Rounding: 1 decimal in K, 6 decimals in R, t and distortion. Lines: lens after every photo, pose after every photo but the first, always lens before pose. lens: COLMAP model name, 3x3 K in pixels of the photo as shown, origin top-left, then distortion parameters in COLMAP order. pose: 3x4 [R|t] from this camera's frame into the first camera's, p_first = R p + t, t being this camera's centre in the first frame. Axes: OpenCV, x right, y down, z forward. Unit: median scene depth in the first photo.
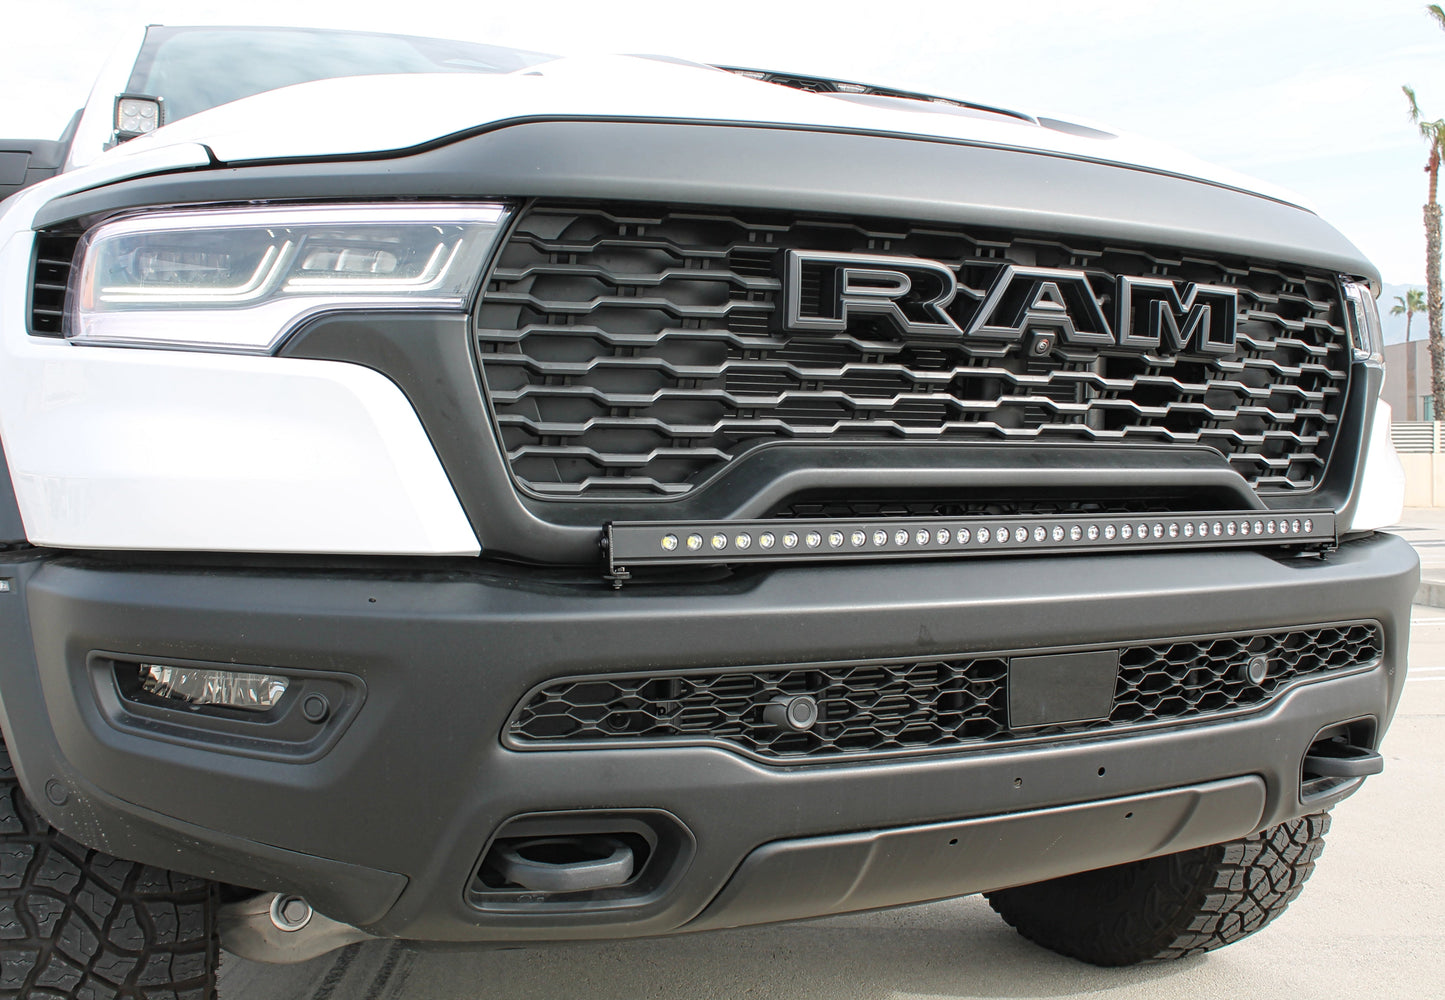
lens RADIAL K [[1488.9, 0, 709.4], [0, 1488.9, 504.5], [0, 0, 1]] dist [-0.090628, 0.003715]
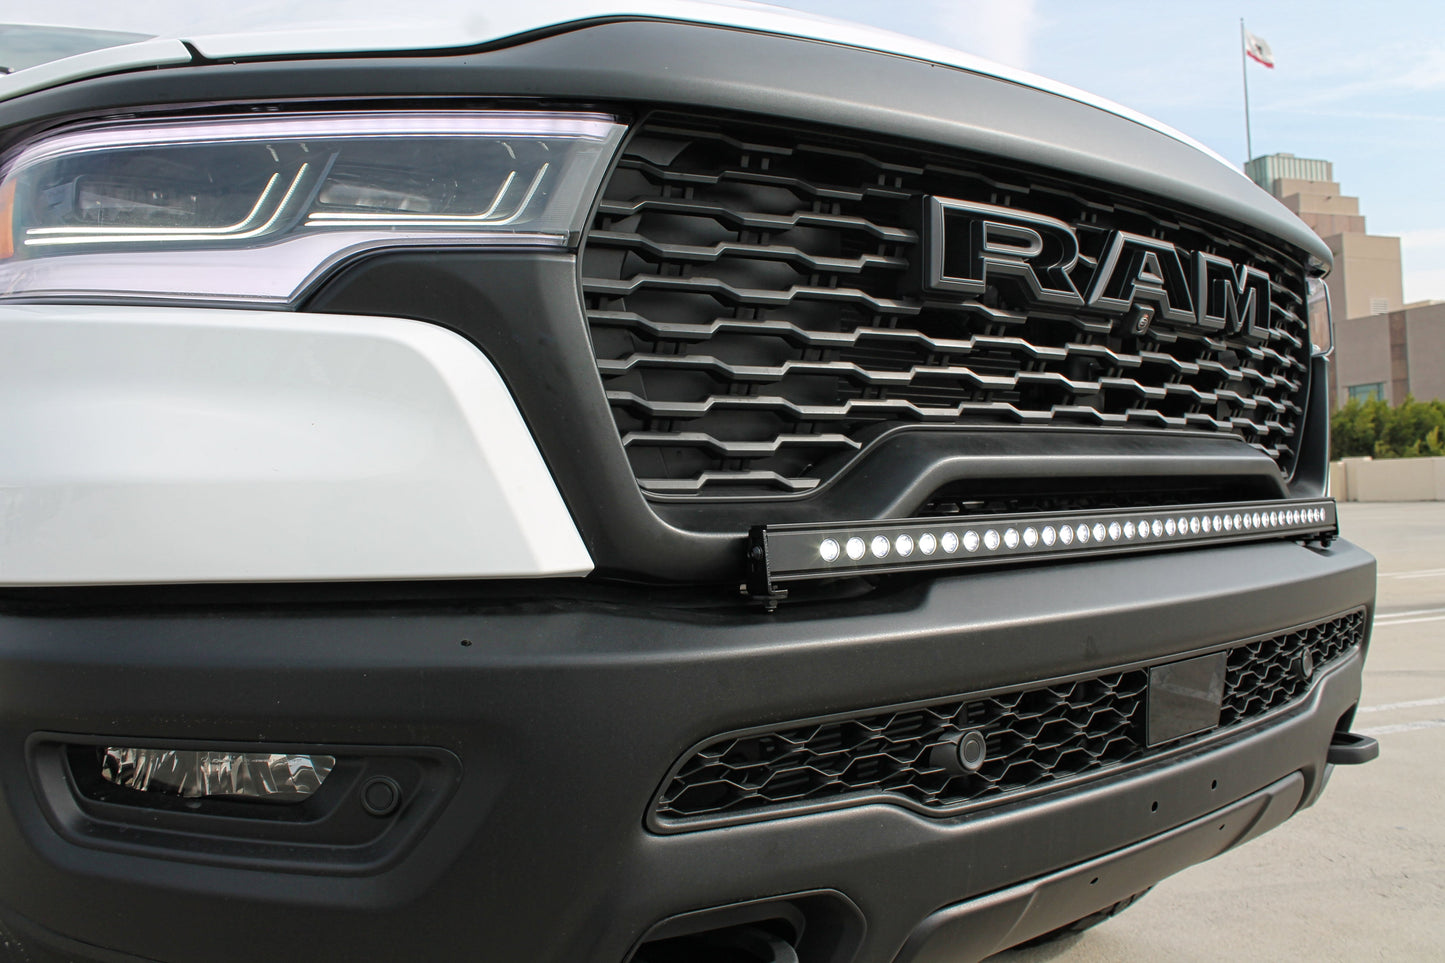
lens RADIAL K [[1285.8, 0, 722.5], [0, 1285.8, 481.5], [0, 0, 1]] dist [-0.180114, 0.155163]
pose [[0.970215, -0.021504, 0.241288, -0.226716], [0.030012, 0.999049, -0.031642, 0.008295], [-0.240378, 0.037941, 0.969938, 0.327589]]
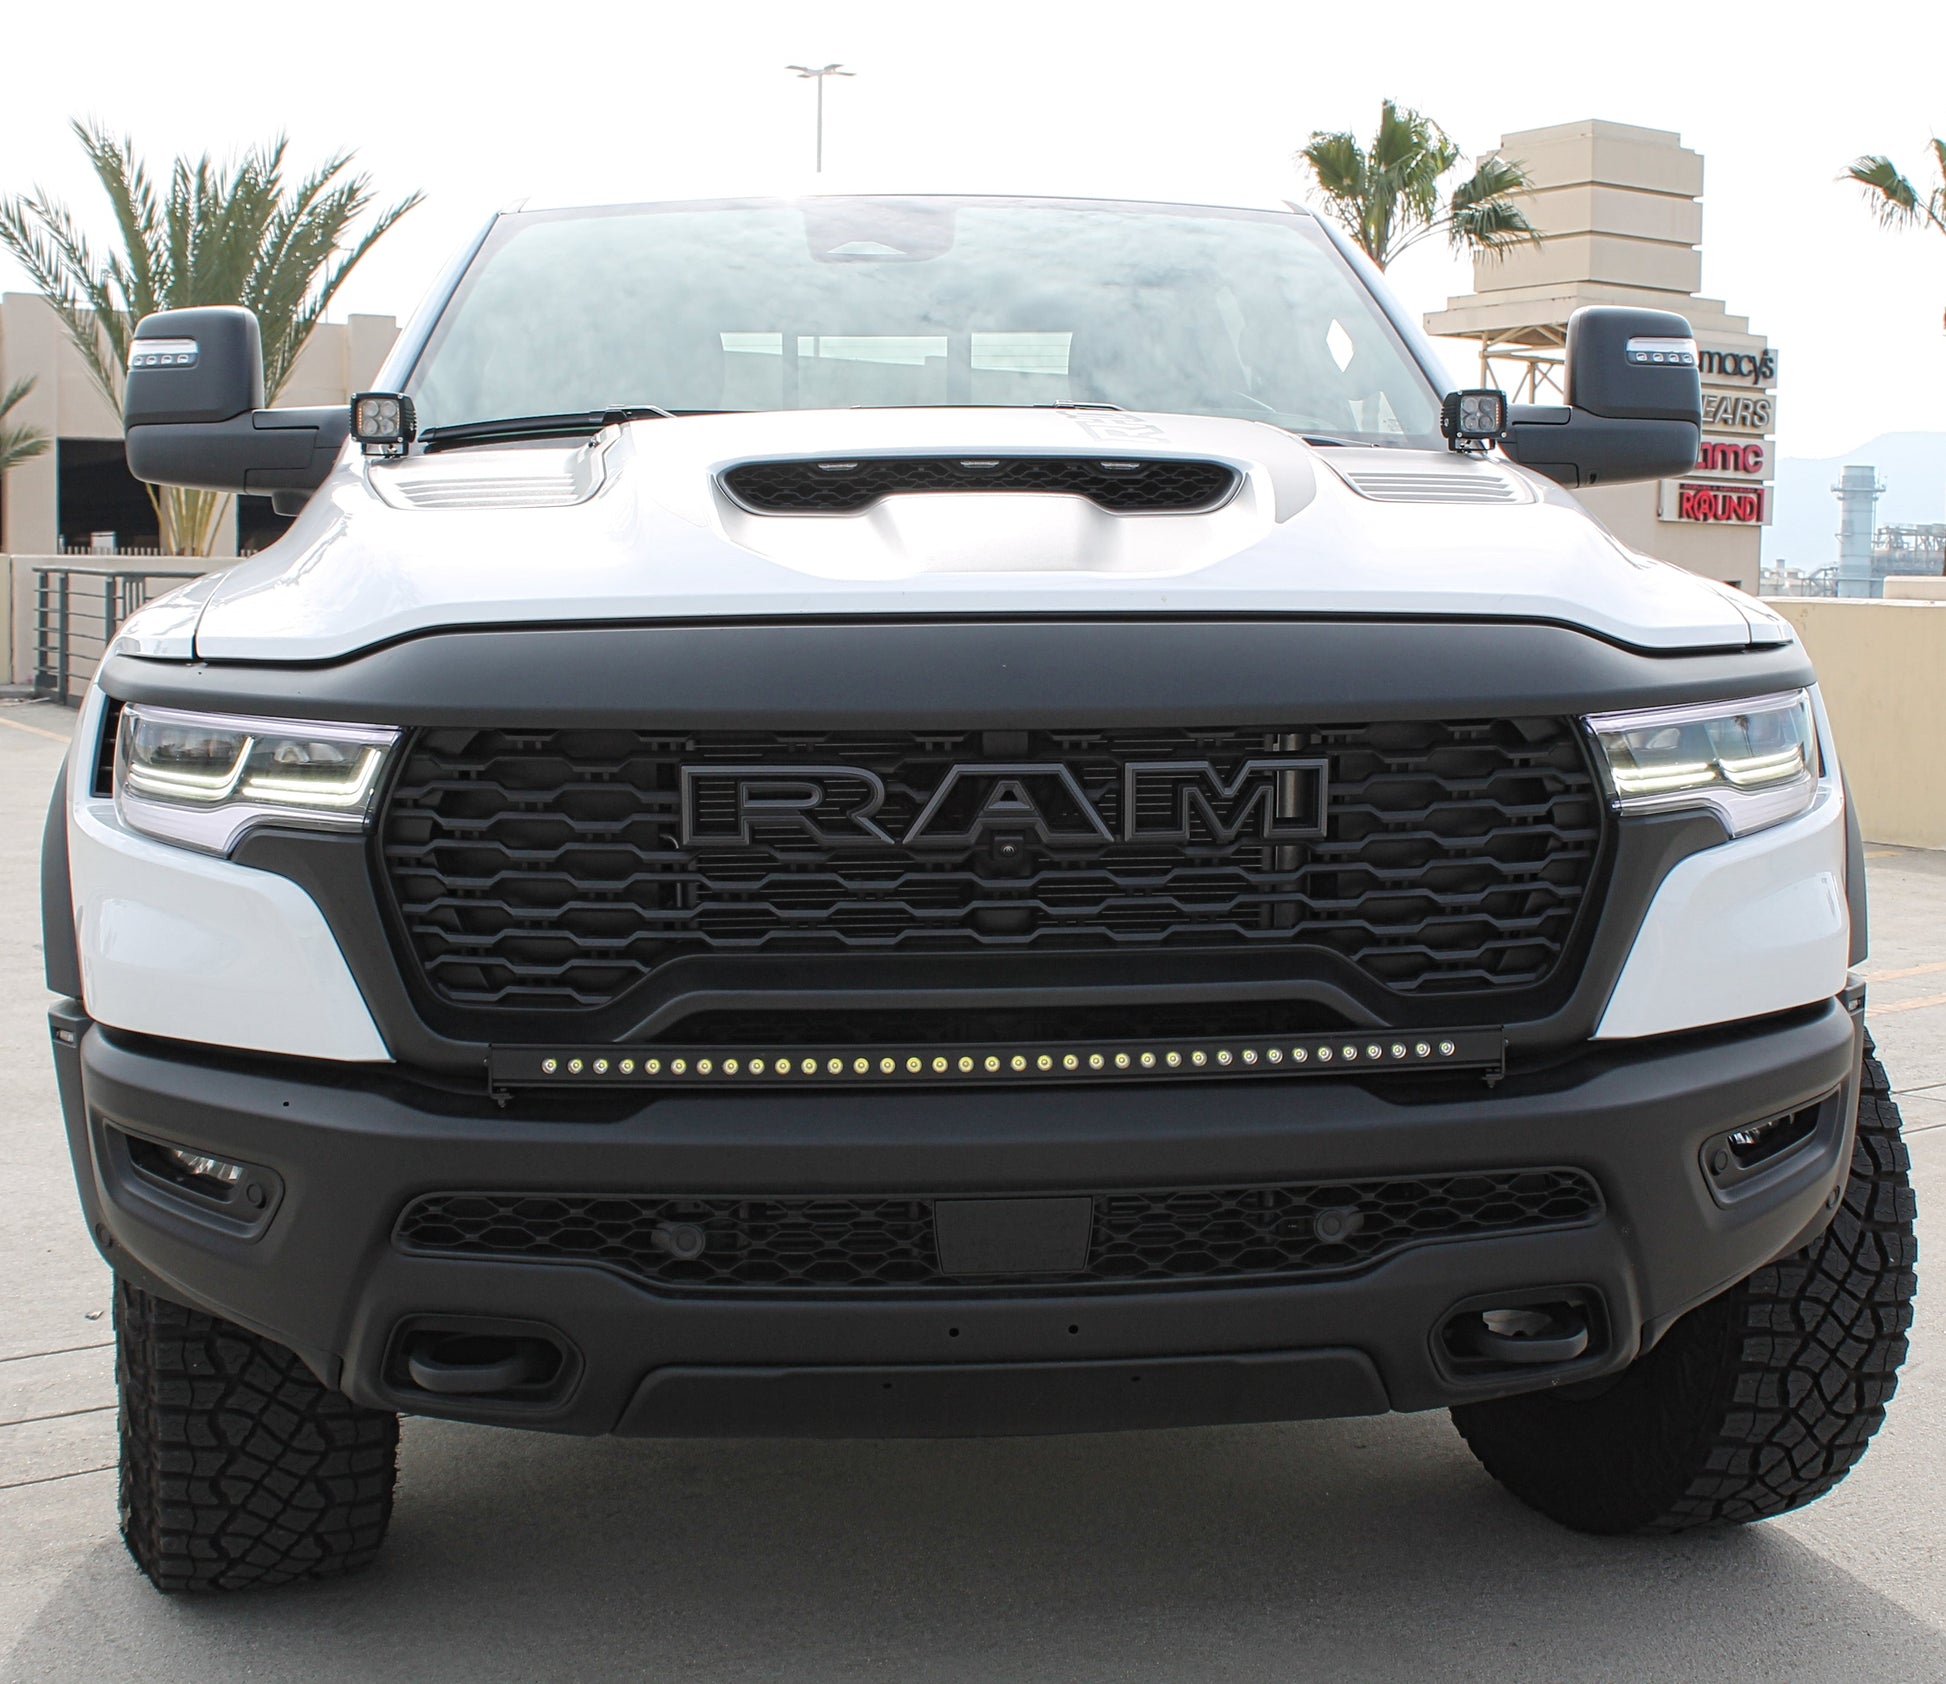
lens RADIAL K [[2744.3, 0, 973.0], [0, 2744.3, 842.0], [0, 0, 1]] dist [-0.150089, 0.026197]
pose [[0.918426, 0.045262, -0.392996, 0.884180], [-0.003569, 0.994341, 0.106179, -0.297825], [0.395577, -0.096115, 0.913390, -0.515309]]
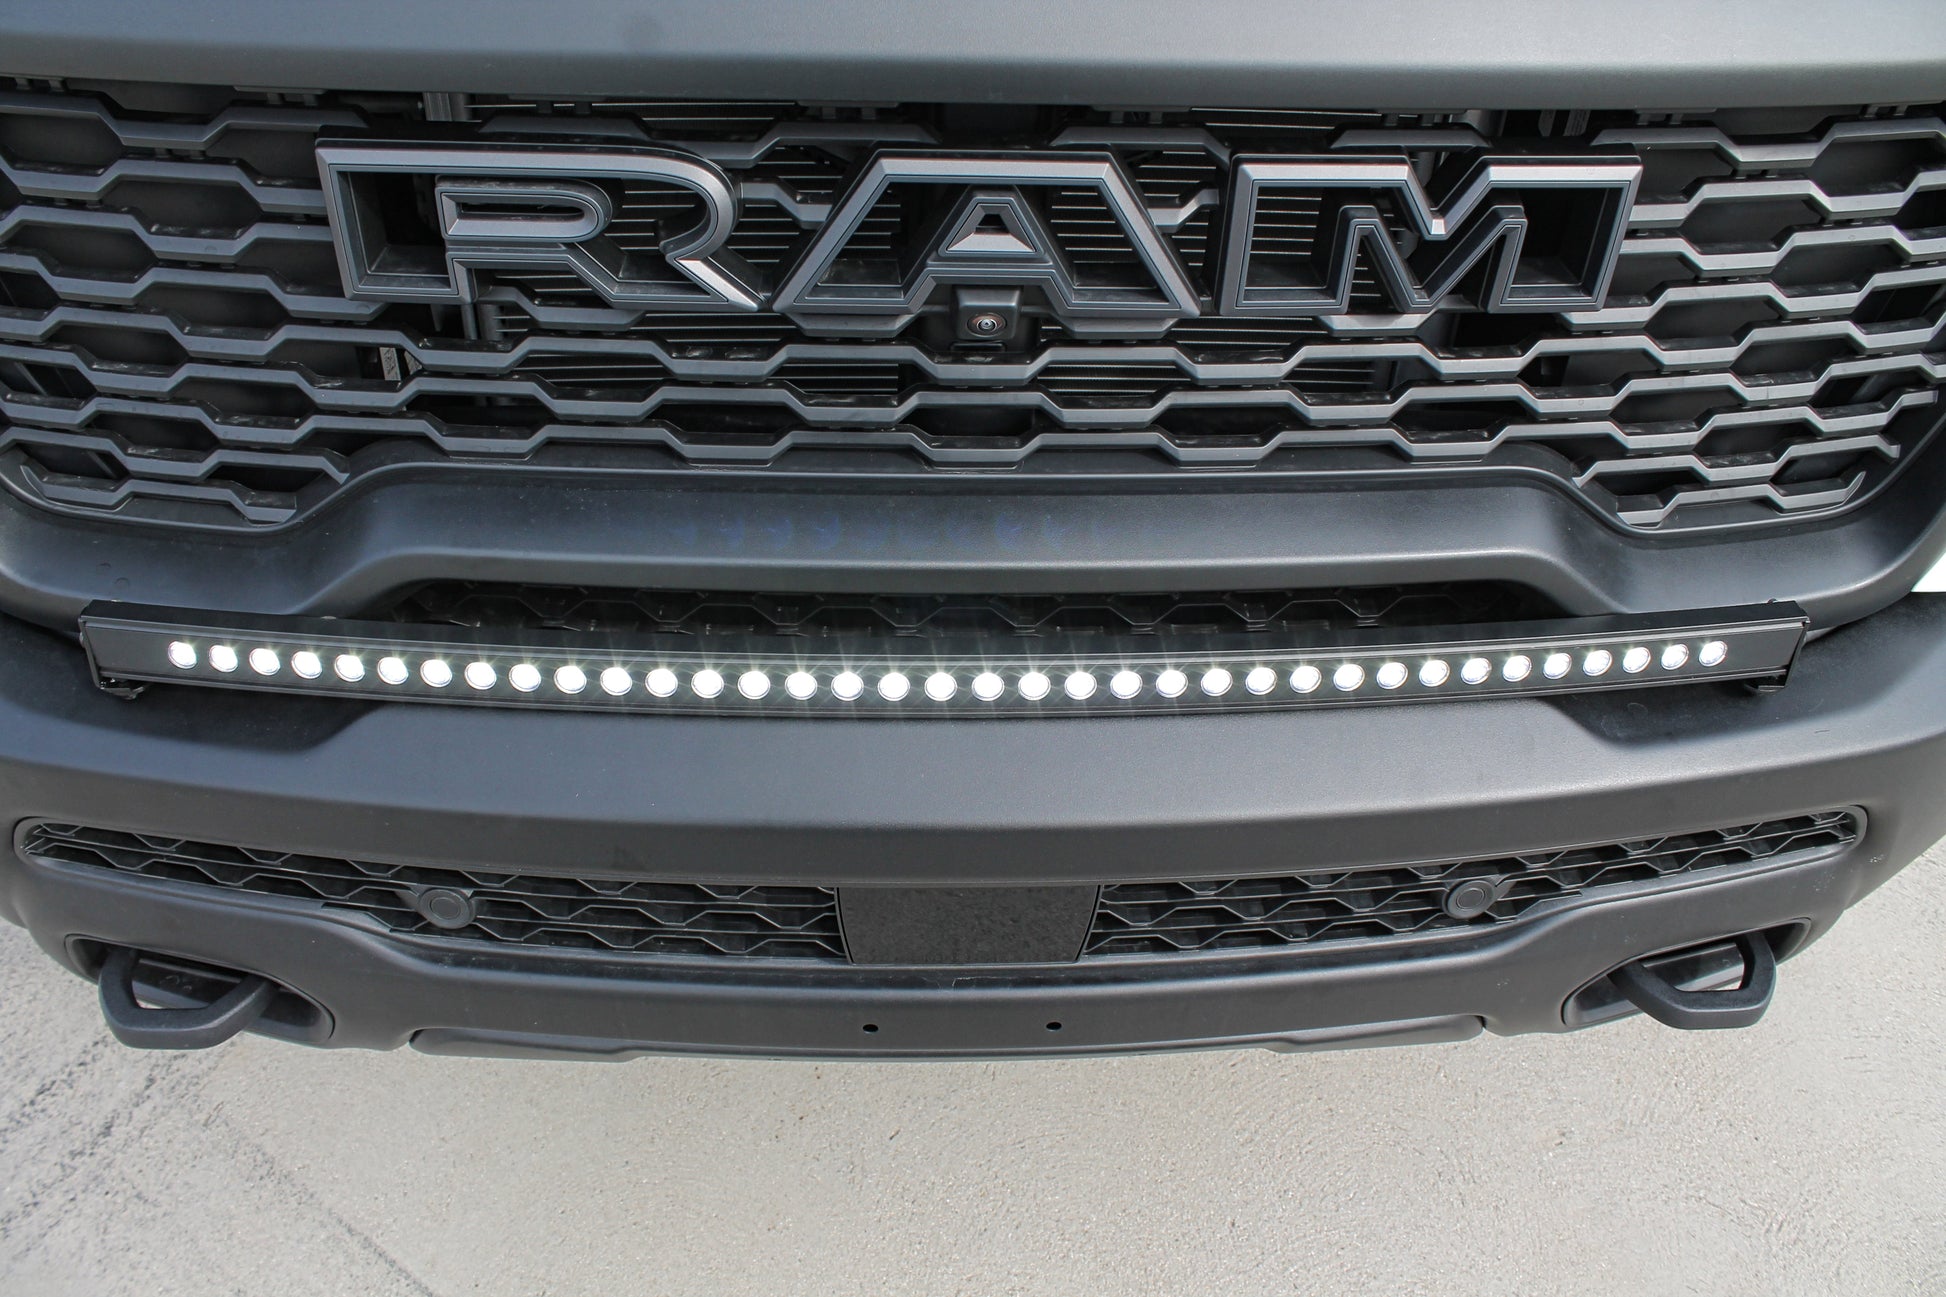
lens RADIAL K [[1608.6, 0, 938.5], [0, 1608.6, 647.0], [0, 0, 1]] dist [-0.163596, 0.141003]
pose [[0.905797, 0.263911, -0.331487, 0.412891], [-0.032123, 0.822860, 0.567336, -0.310156], [0.422493, -0.503243, 0.753821, 0.616274]]
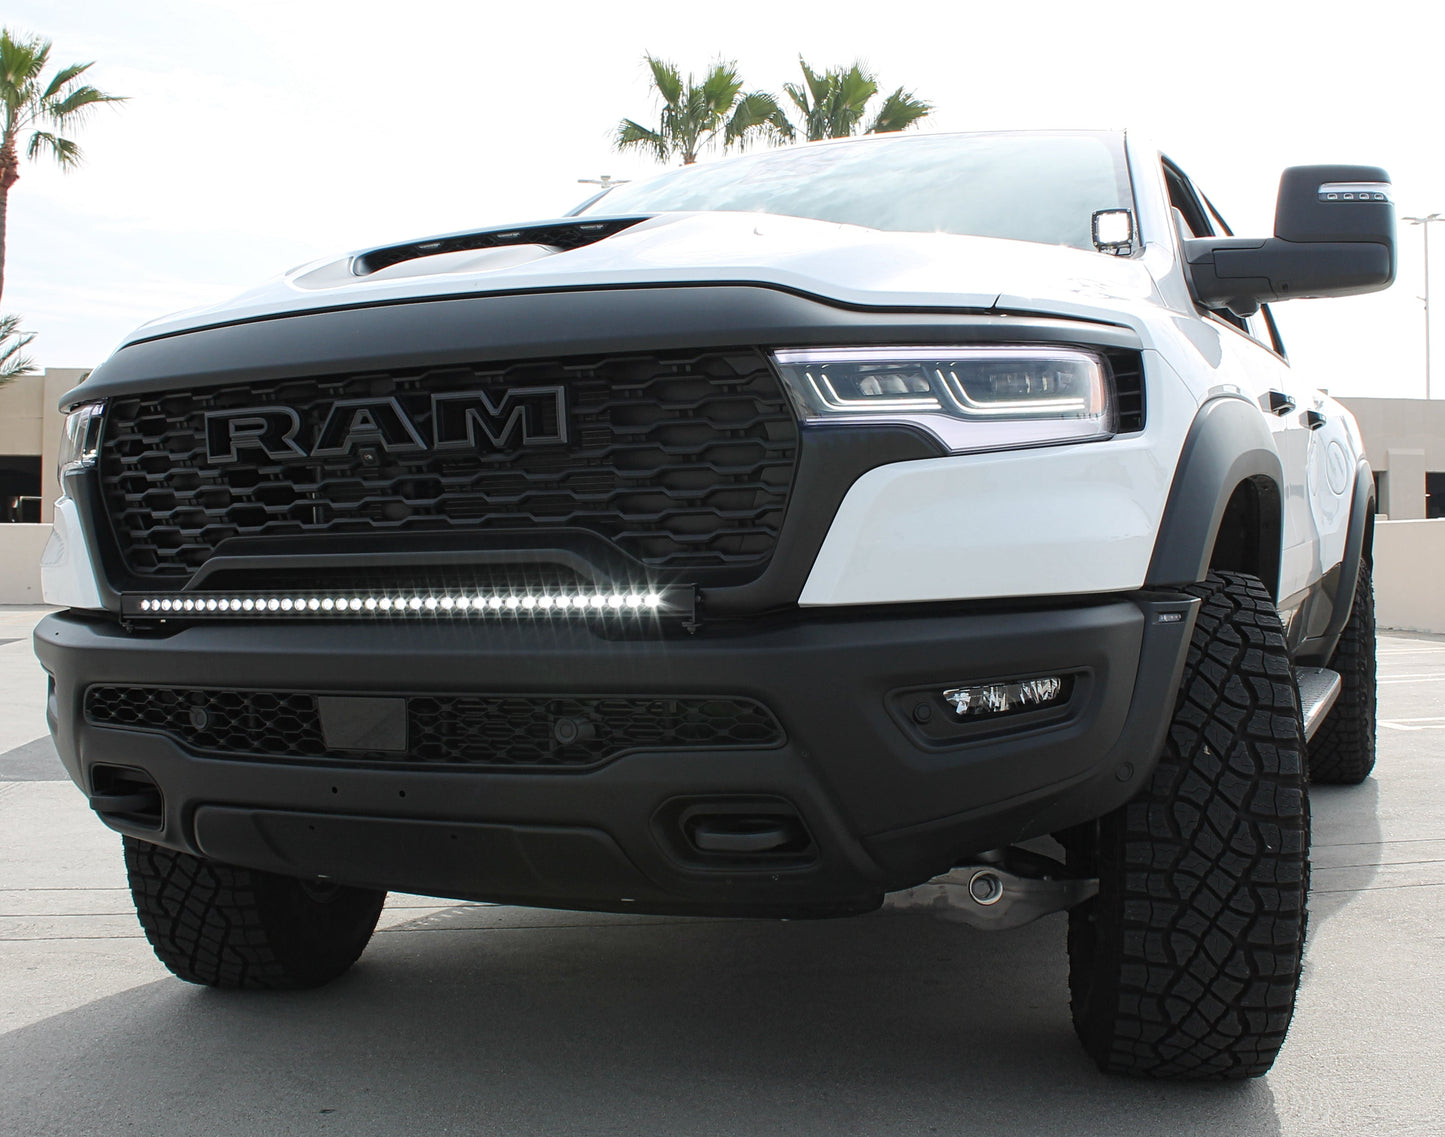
lens RADIAL K [[1648.1, 0, 722.5], [0, 1648.1, 568.5], [0, 0, 1]] dist [-0.117474, 0.025043]
pose [[0.624594, 0.004129, -0.780939, 1.604799], [0.013379, 0.999783, 0.015987, -0.031494], [0.780835, -0.020434, 0.624403, 0.363999]]
